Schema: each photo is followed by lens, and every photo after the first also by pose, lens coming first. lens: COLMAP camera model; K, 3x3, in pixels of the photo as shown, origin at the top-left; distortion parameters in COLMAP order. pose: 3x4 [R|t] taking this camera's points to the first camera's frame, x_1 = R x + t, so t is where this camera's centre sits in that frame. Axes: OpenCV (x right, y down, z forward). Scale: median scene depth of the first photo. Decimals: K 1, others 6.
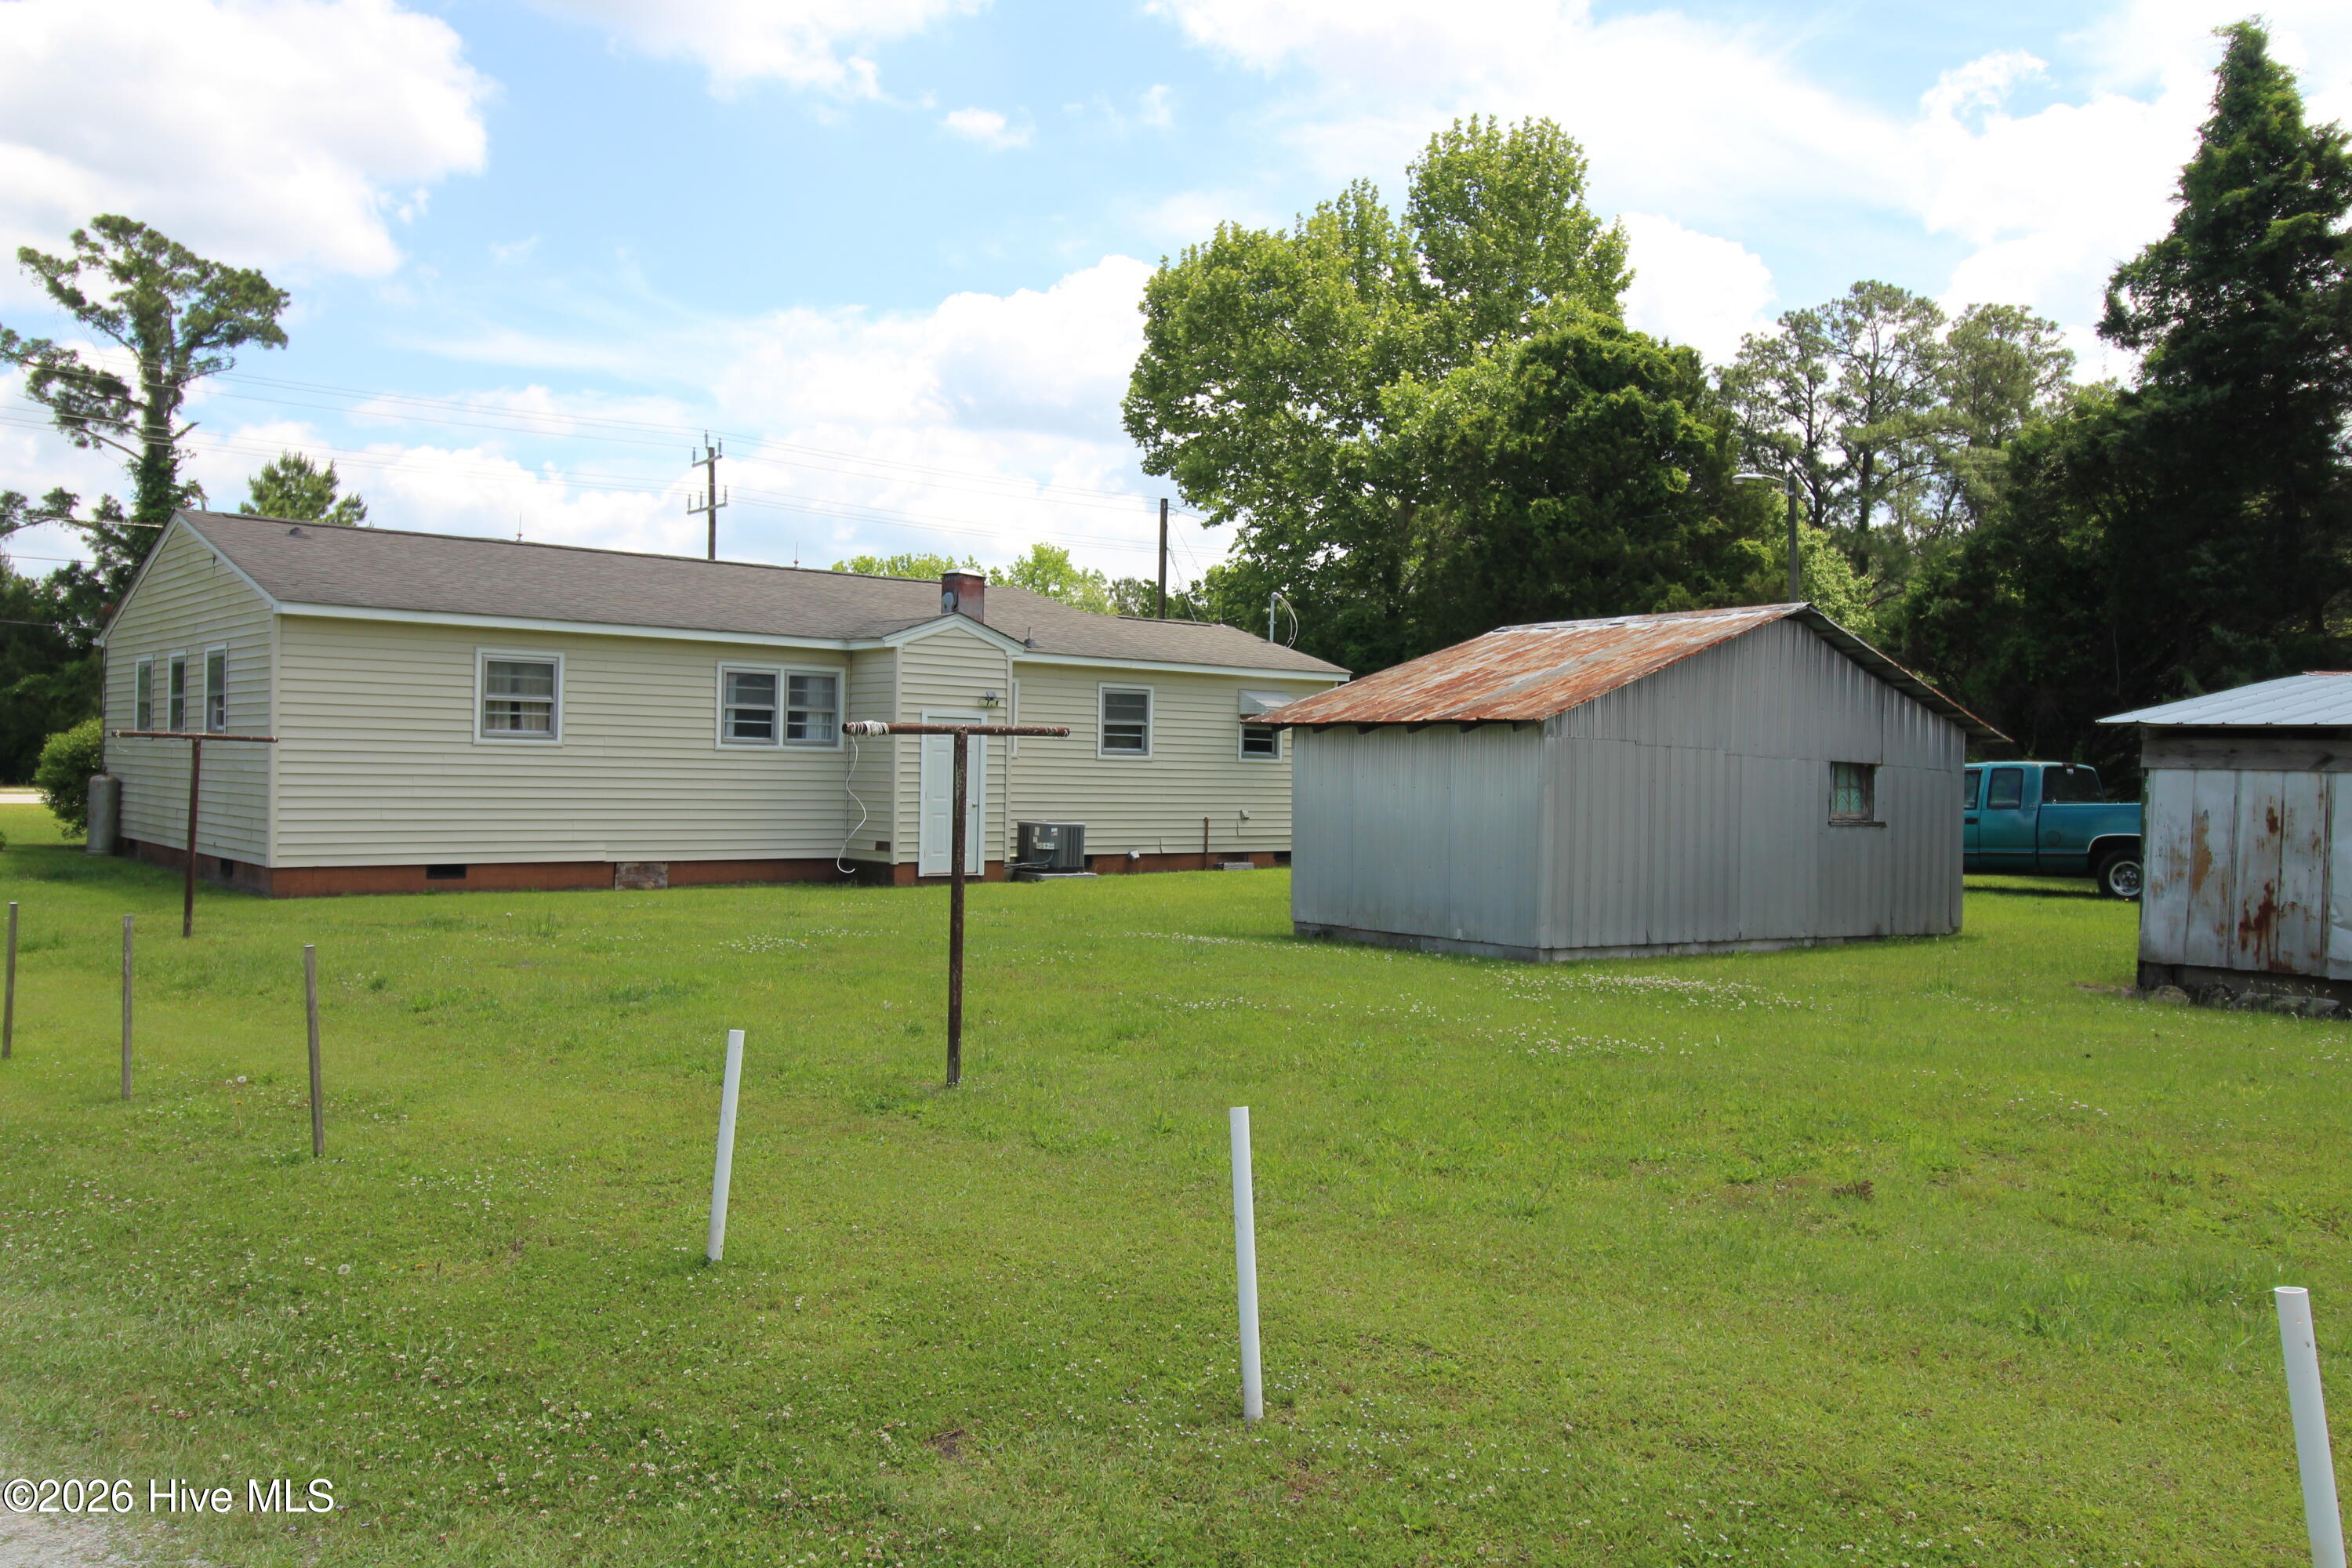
lens RADIAL K [[1847.8, 0, 1180.2], [0, 1847.8, 775.0], [0, 0, 1]] dist [0.008742, 0.006592]
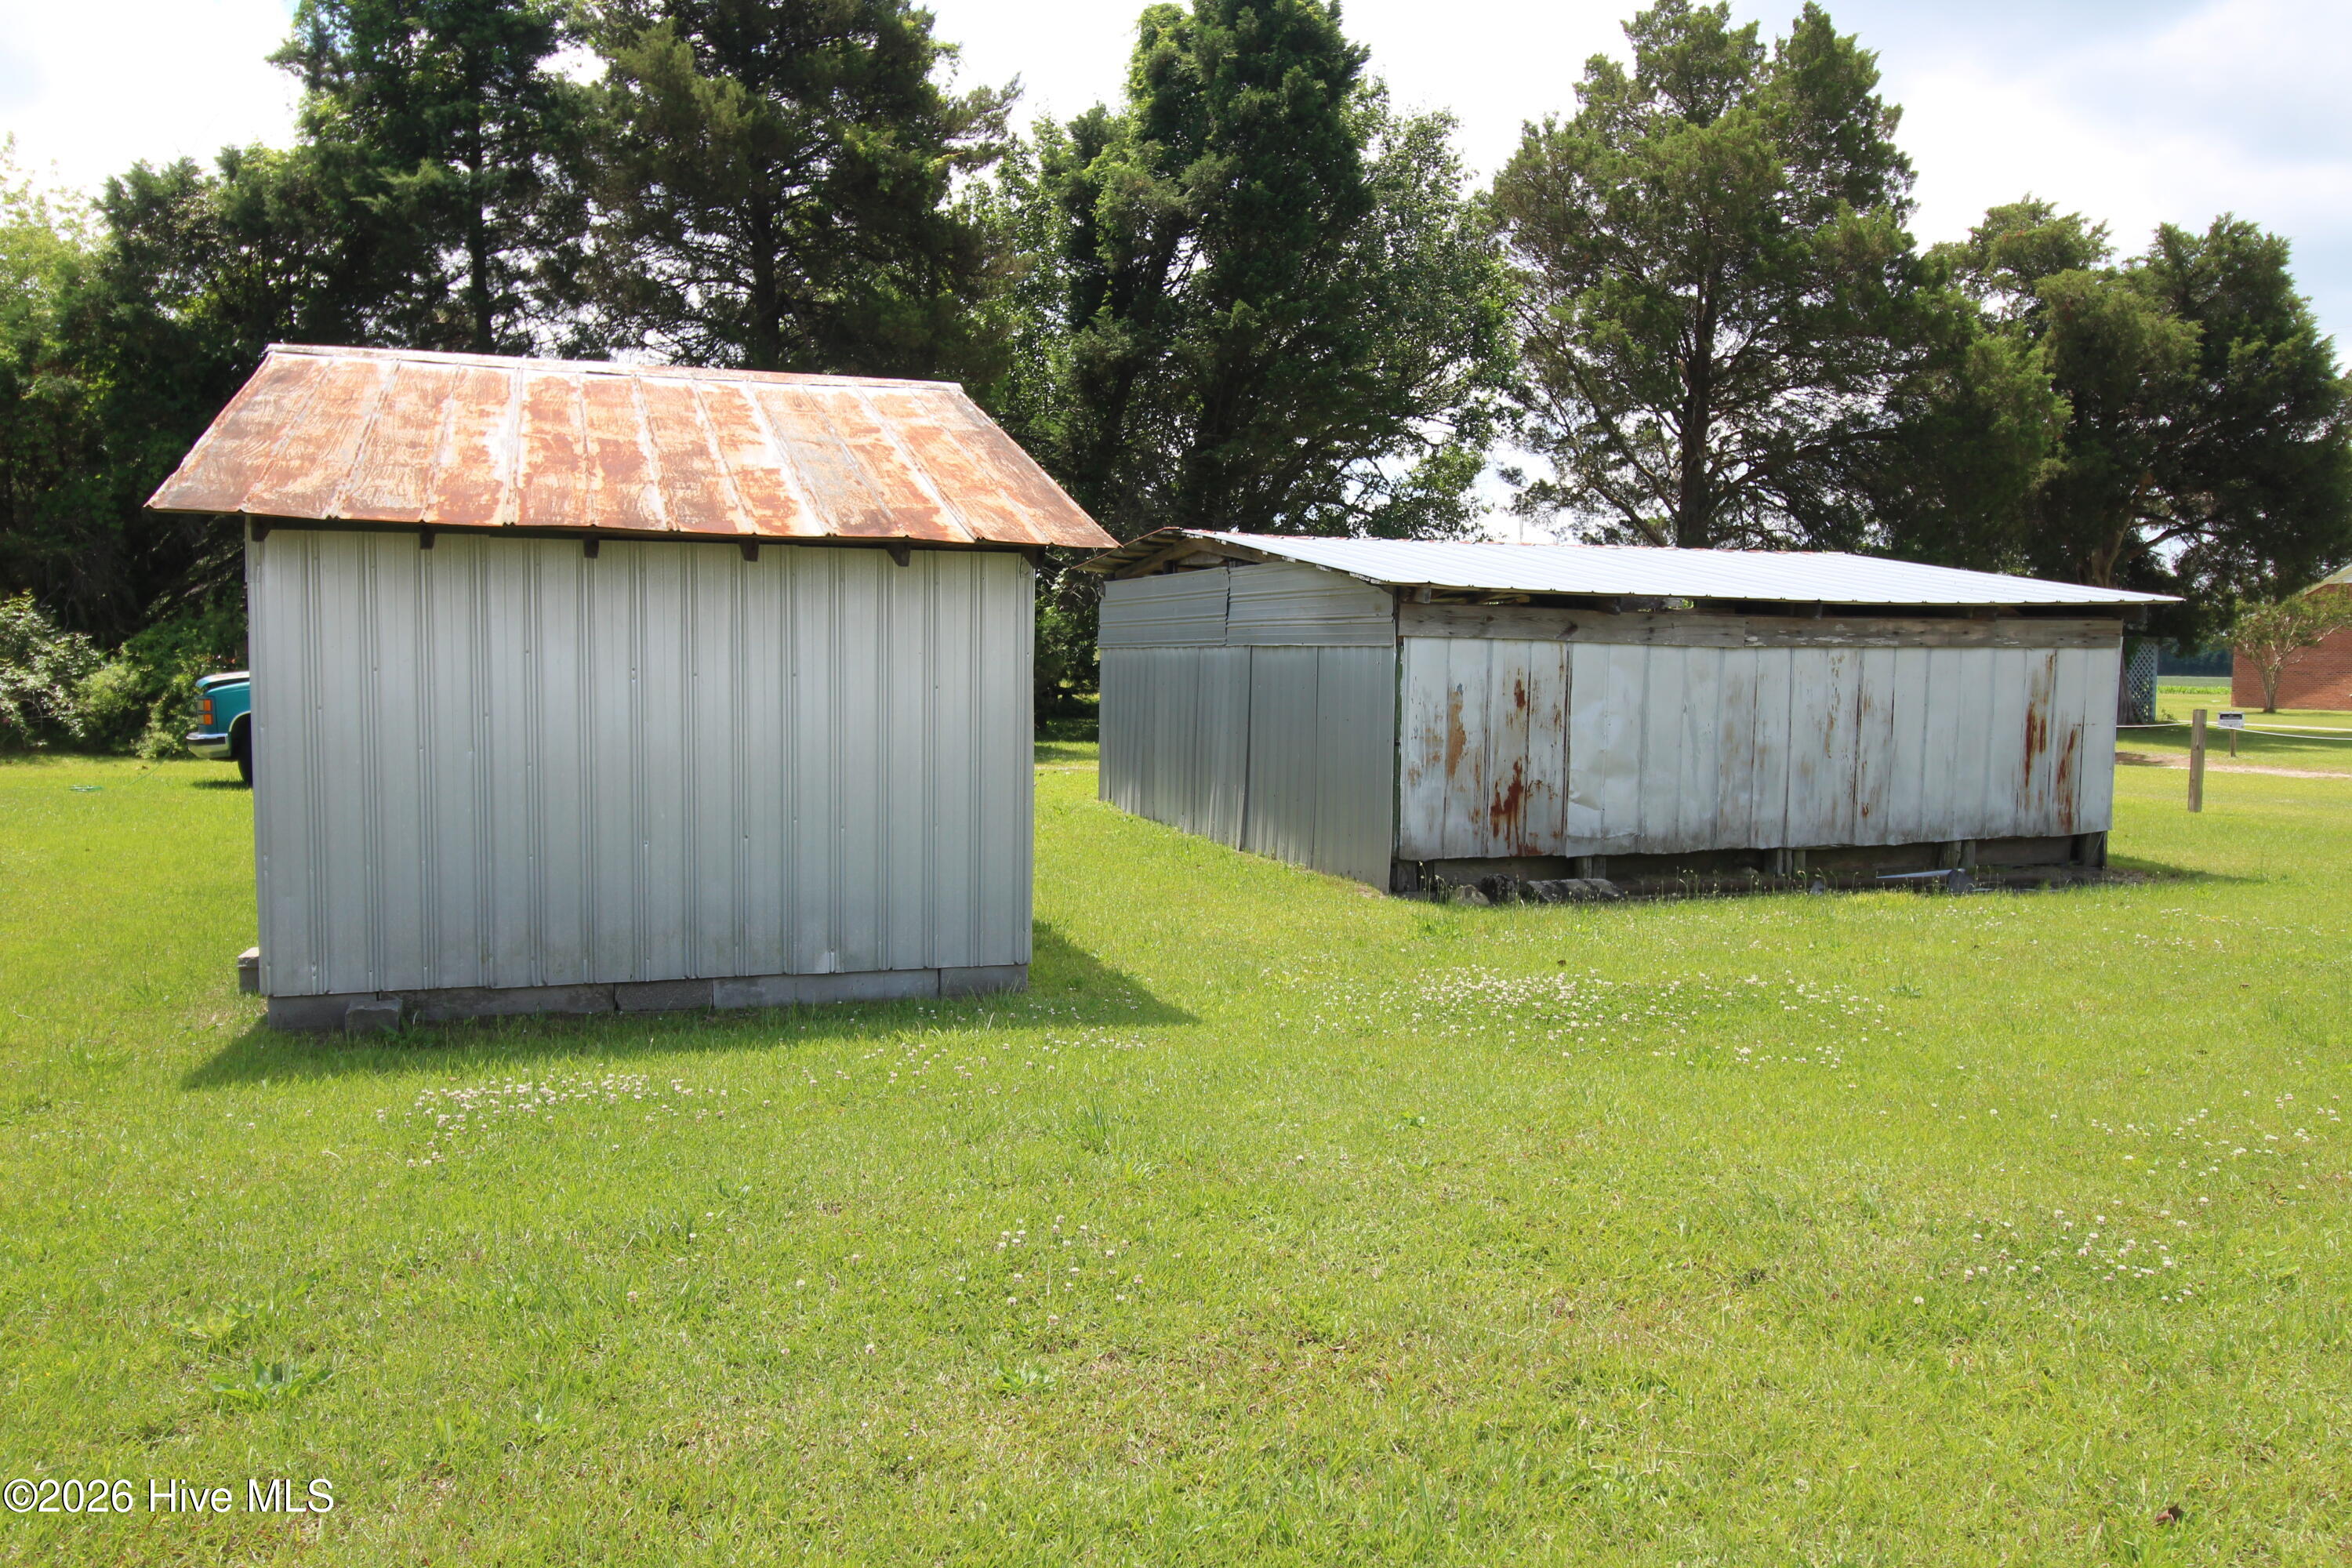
lens RADIAL K [[1847.8, 0, 1180.5], [0, 1847.8, 785.5], [0, 0, 1]] dist [0.008742, 0.006592]
pose [[0.323914, -0.078806, 0.942799, -0.265367], [-0.008497, 0.996242, 0.086192, -0.006374], [-0.946048, -0.035930, 0.322027, 0.670797]]
